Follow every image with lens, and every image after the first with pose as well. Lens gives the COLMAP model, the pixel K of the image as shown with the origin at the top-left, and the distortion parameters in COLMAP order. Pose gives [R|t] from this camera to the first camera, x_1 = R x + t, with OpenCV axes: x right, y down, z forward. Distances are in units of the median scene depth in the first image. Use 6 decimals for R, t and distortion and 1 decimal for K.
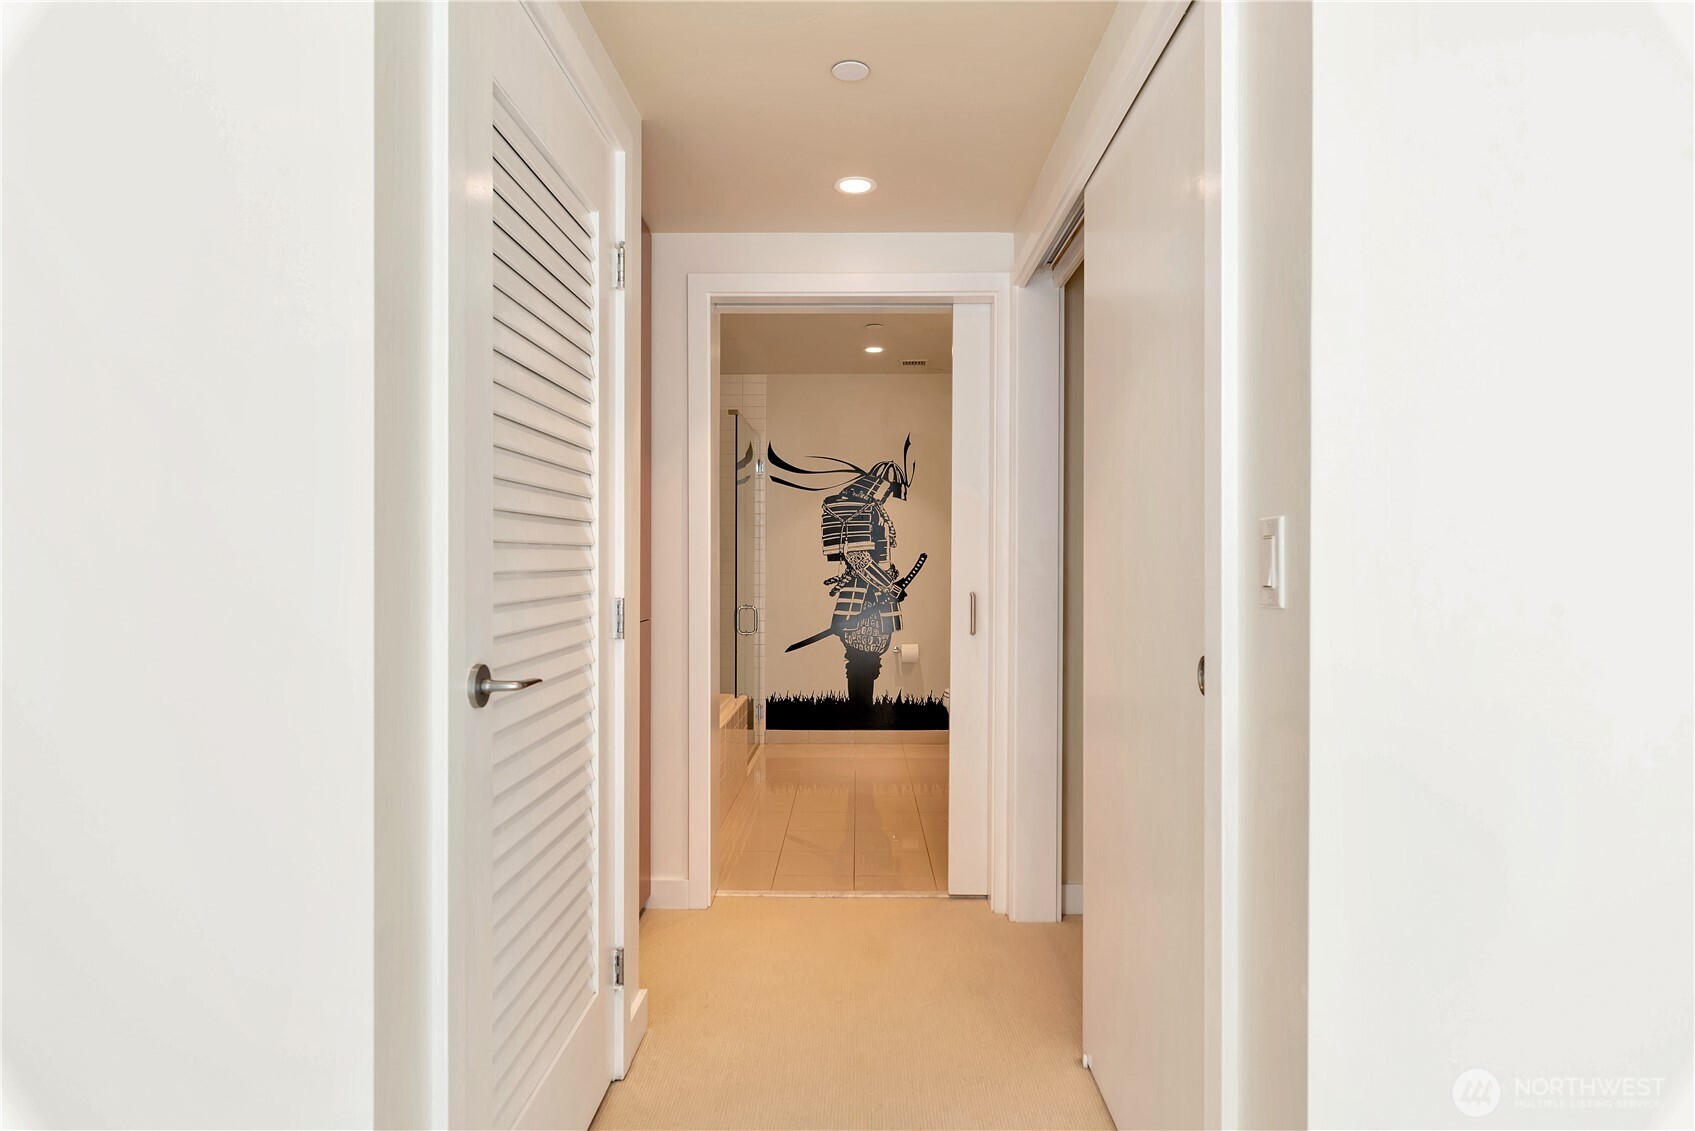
lens RADIAL K [[962.3, 0, 851.4], [0, 962.3, 559.1], [0, 0, 1]] dist [-0.009734, -0.000258]
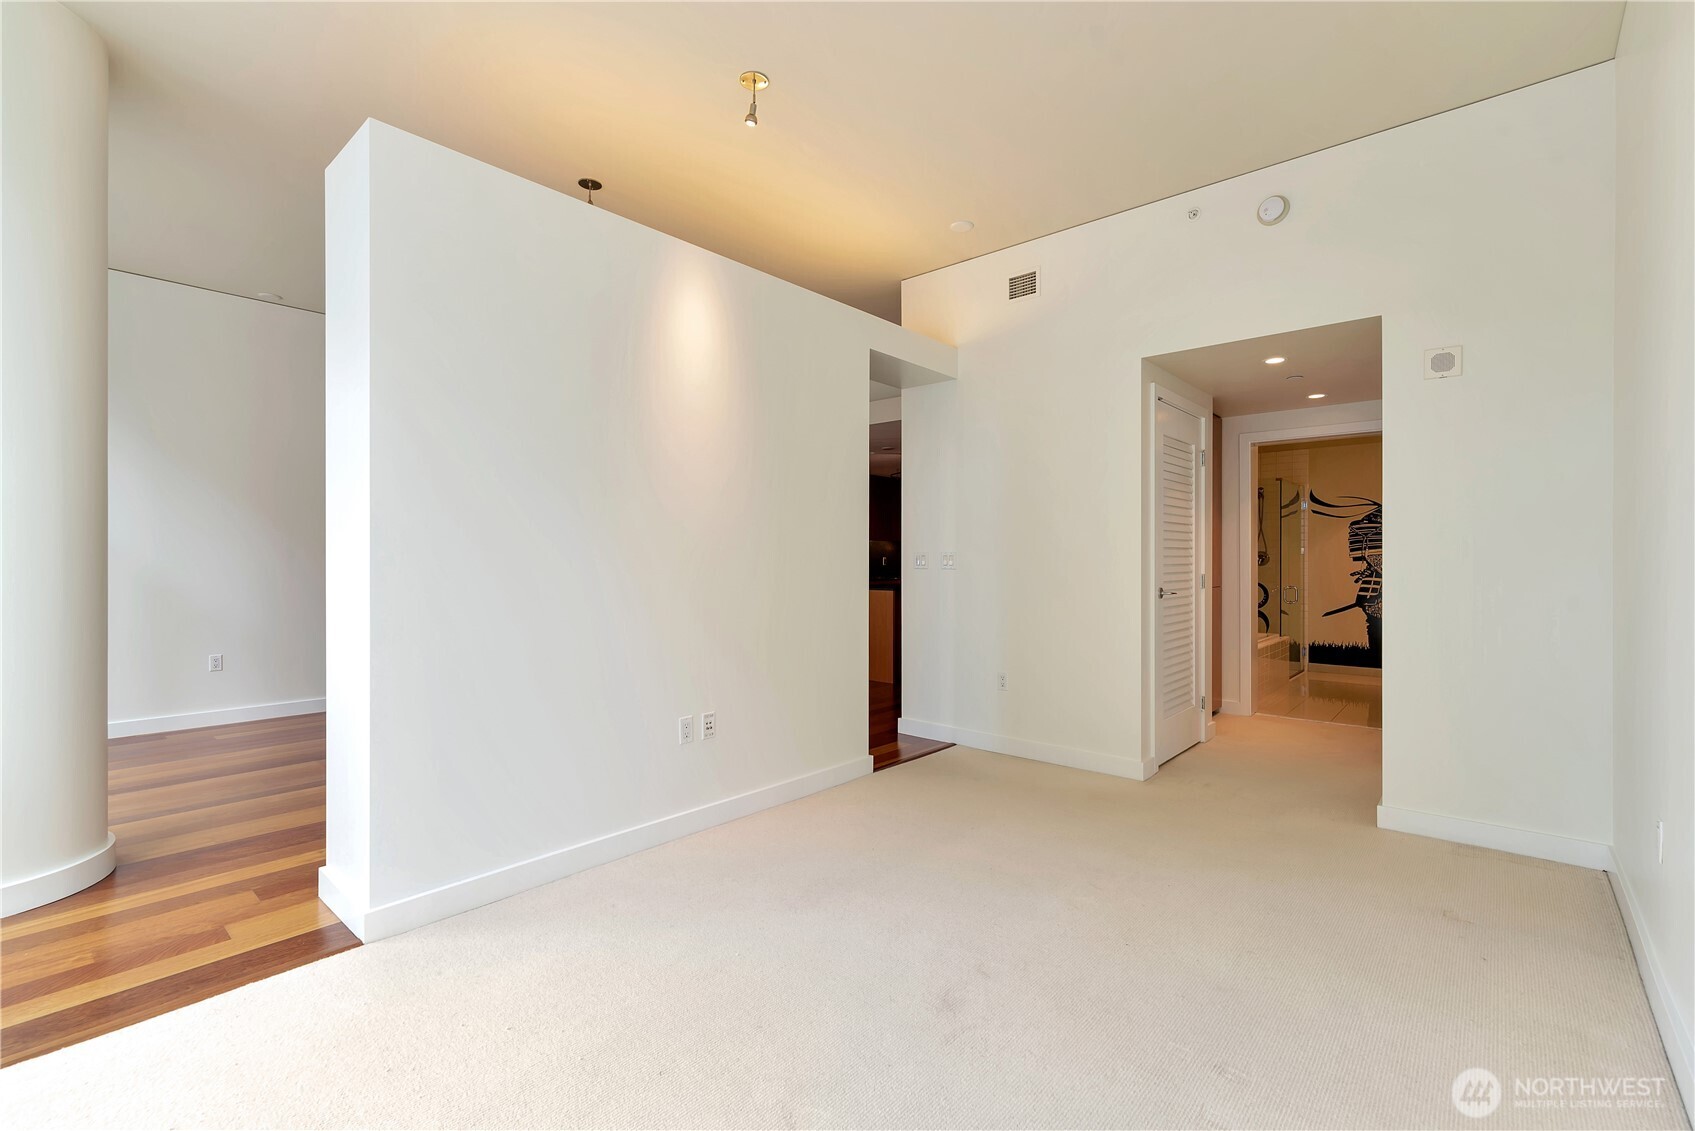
lens RADIAL K [[741.8, 0, 851.4], [0, 741.8, 555.5], [0, 0, 1]] dist [-0.000111, 0.000321]
pose [[0.761056, -0.000505, -0.648686, 0.159139], [-0.001526, 0.999996, -0.002569, -0.003083], [0.648684, 0.002946, 0.761052, -0.549002]]
